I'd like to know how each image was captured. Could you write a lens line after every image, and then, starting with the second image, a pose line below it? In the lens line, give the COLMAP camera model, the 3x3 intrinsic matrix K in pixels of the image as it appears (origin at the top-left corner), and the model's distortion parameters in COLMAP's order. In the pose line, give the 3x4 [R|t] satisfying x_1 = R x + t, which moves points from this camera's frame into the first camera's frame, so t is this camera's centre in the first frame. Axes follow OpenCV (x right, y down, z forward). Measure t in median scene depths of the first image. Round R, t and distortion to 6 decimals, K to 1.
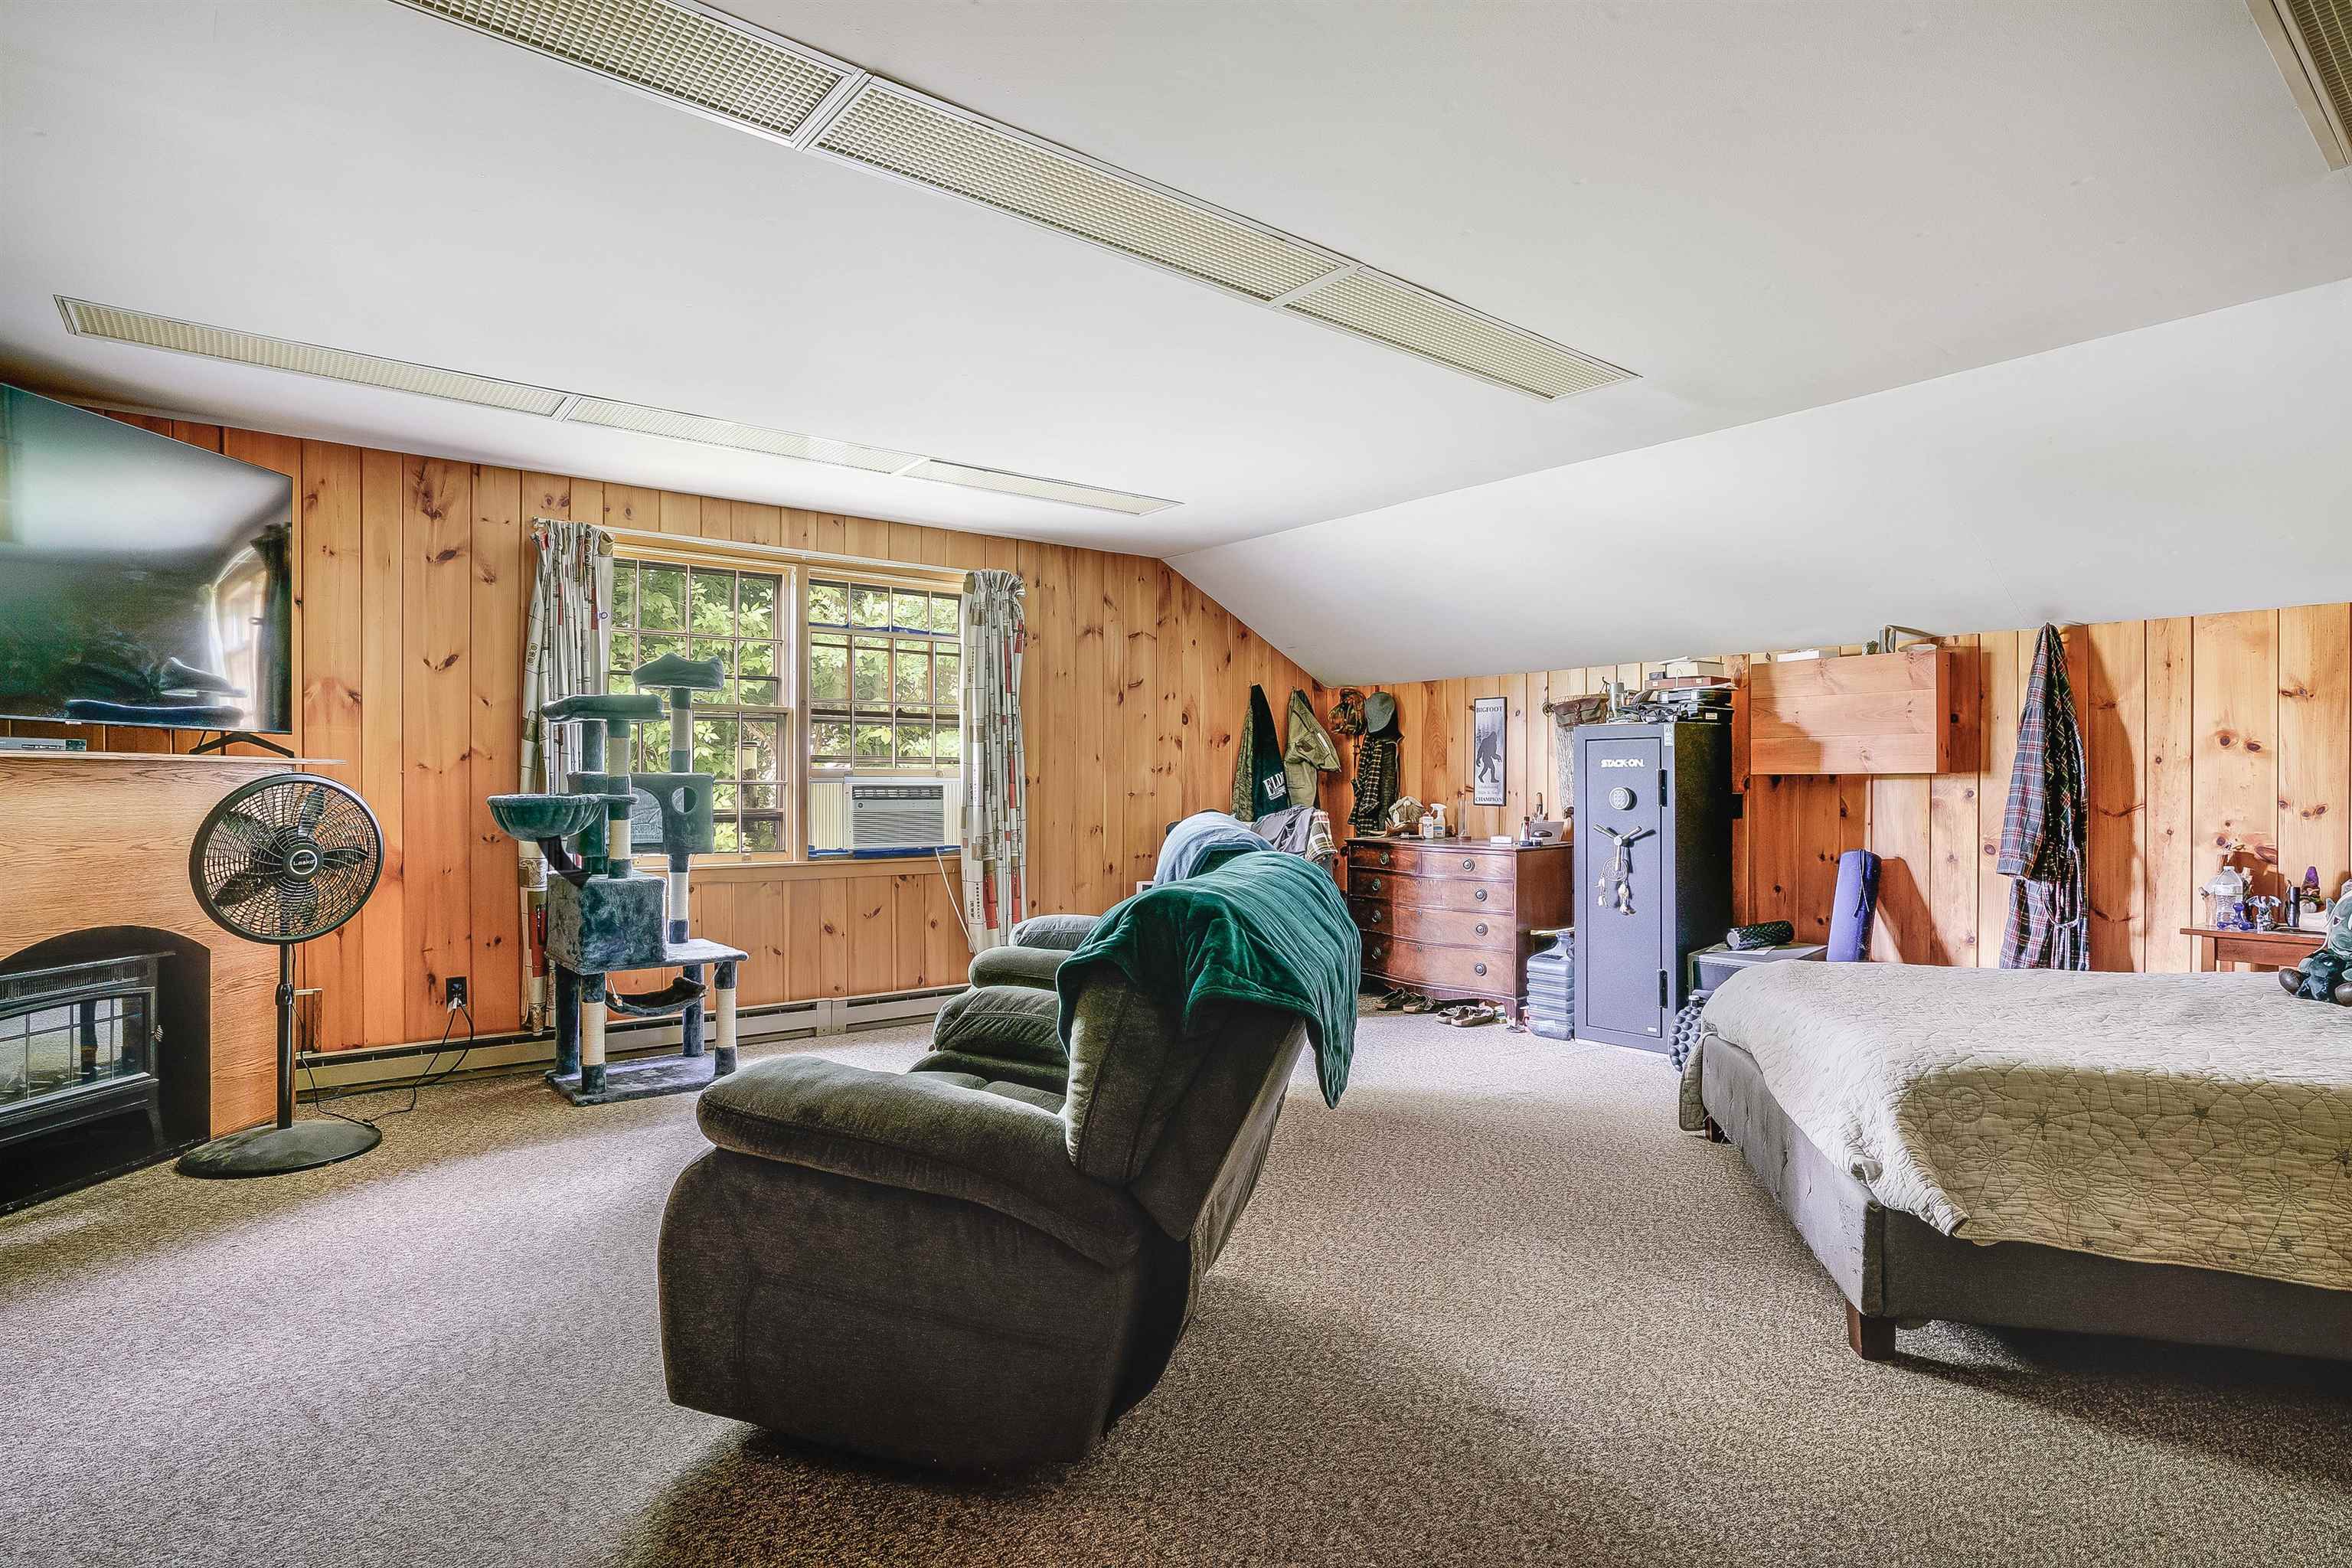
lens RADIAL K [[1183.2, 0, 1151.2], [0, 1183.2, 787.7], [0, 0, 1]] dist [-0.035976, 0.000718]
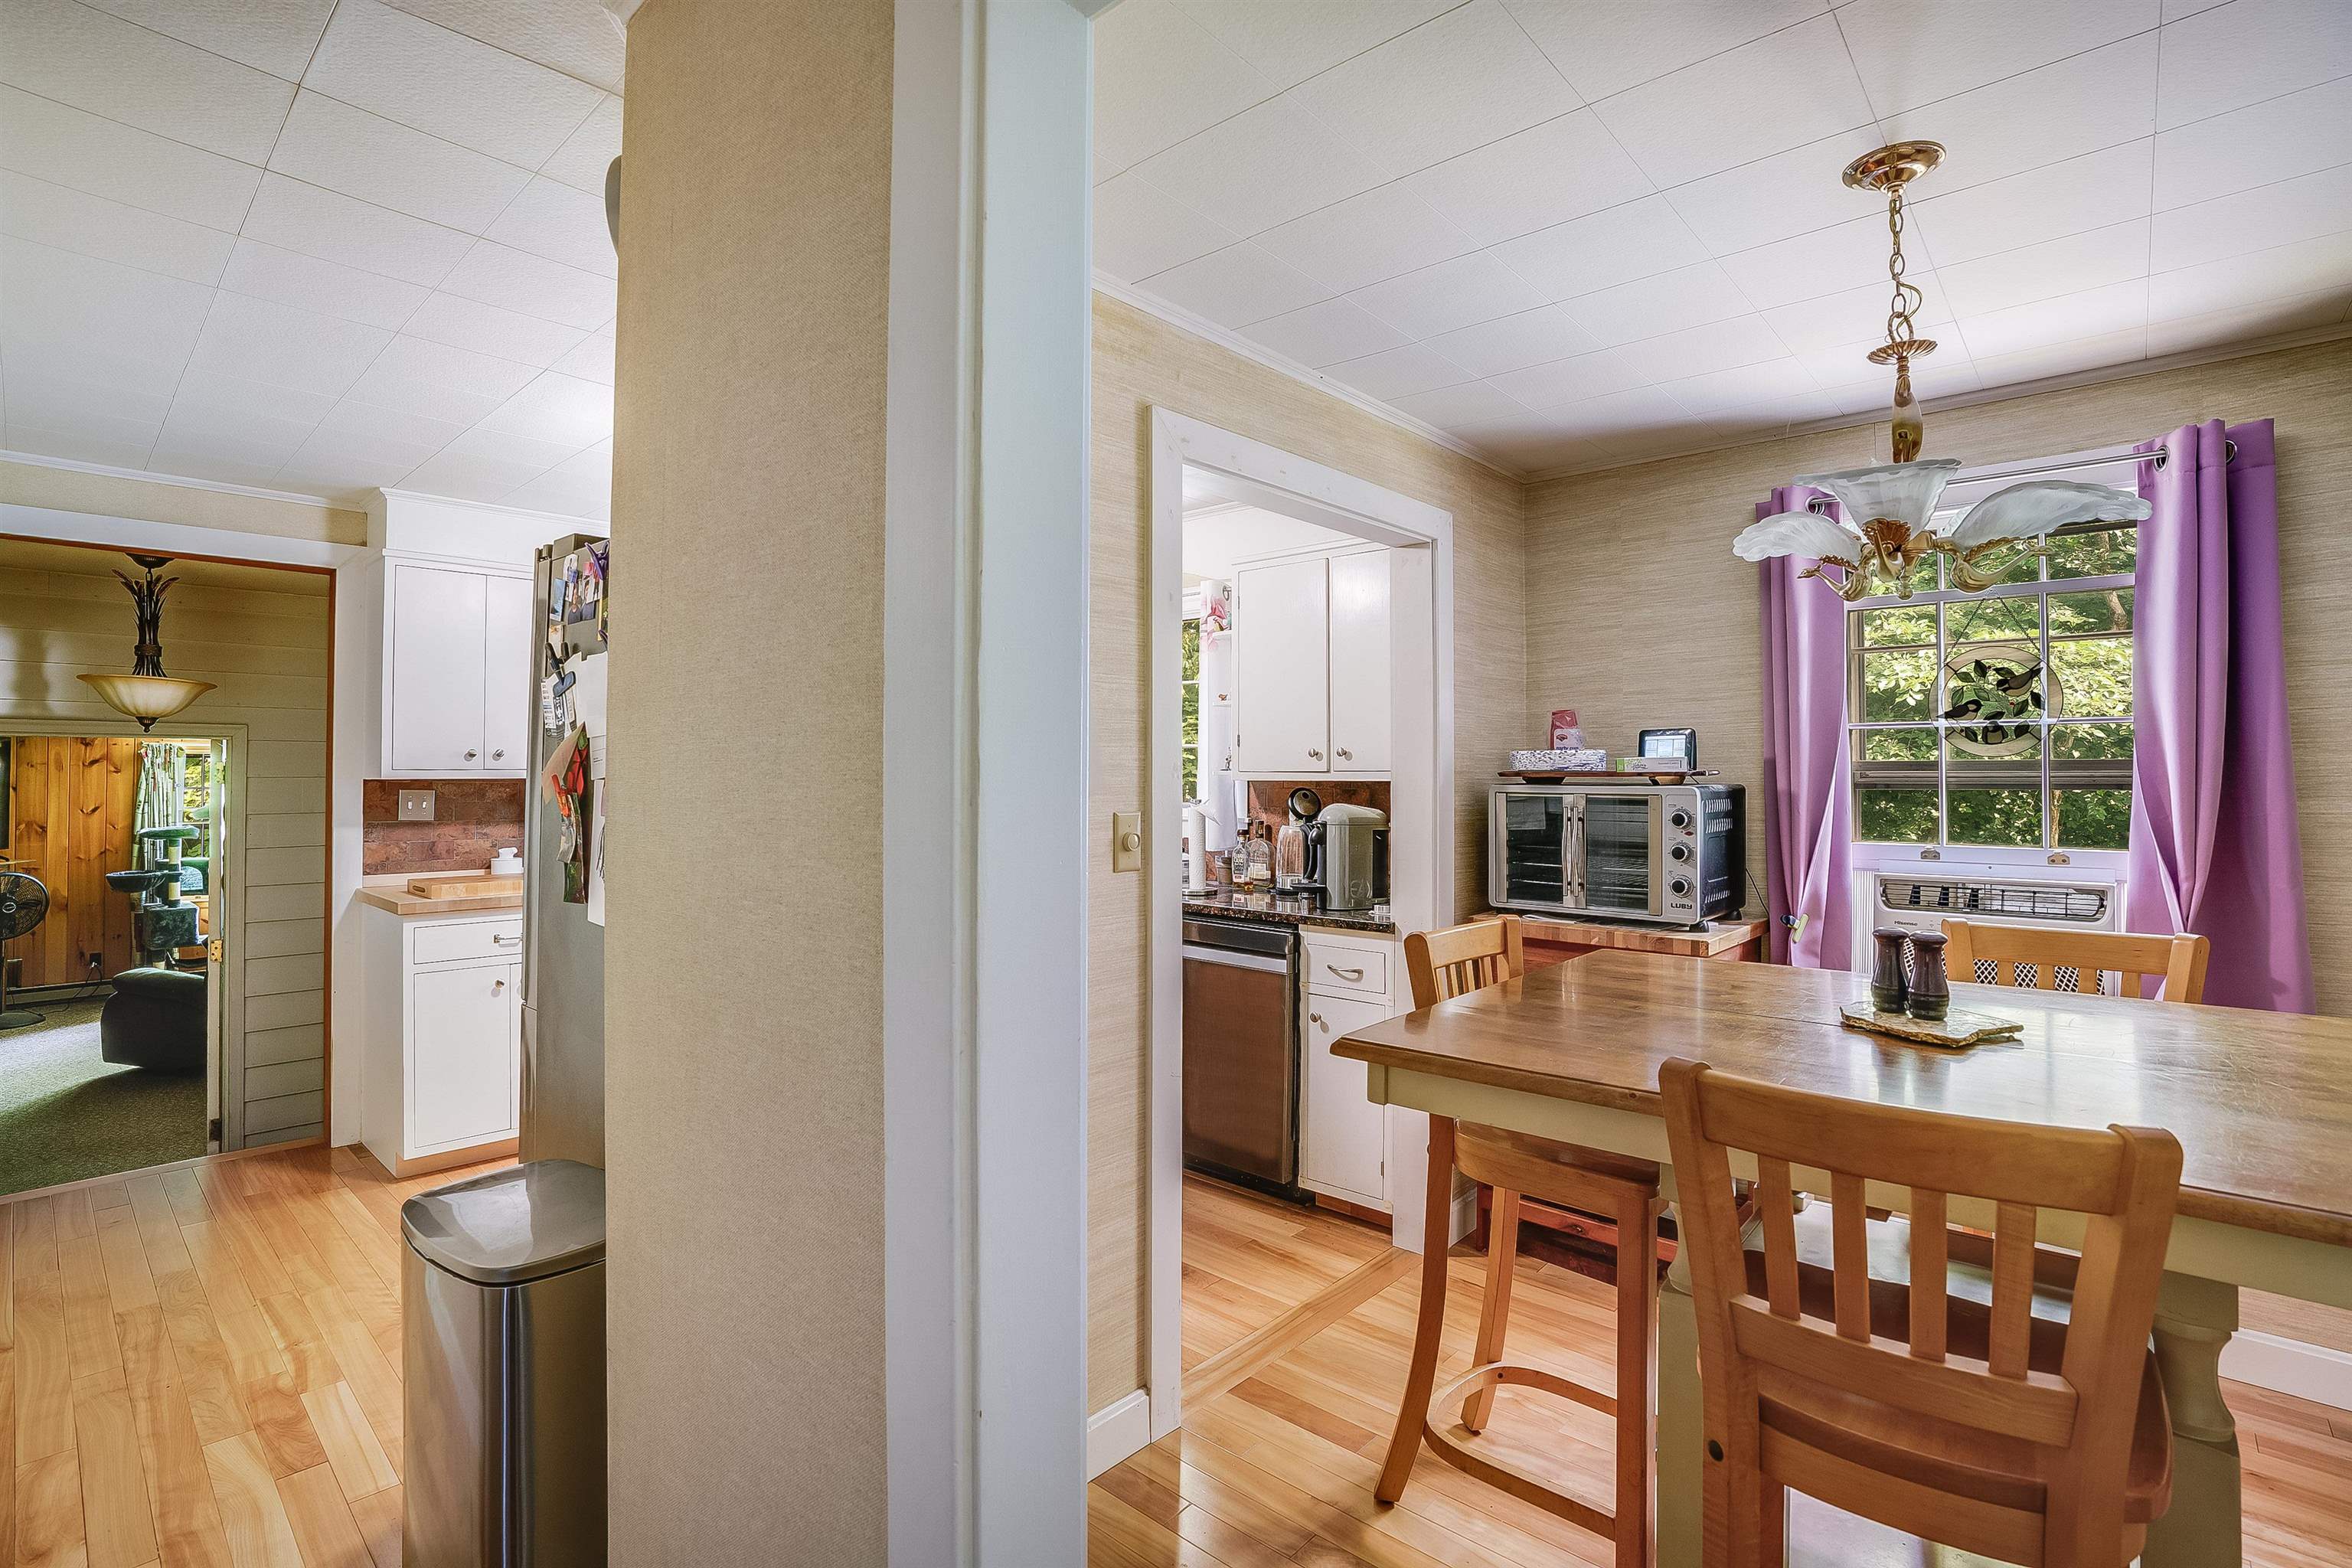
lens RADIAL K [[1099.5, 0, 1166.9], [0, 1099.5, 751.6], [0, 0, 1]] dist [-0.050973, 0.013323]
pose [[0.985934, 0.008299, 0.166927, 1.080532], [-0.004175, 0.999678, -0.025042, -0.178980], [-0.167081, 0.023993, 0.985651, -1.333387]]
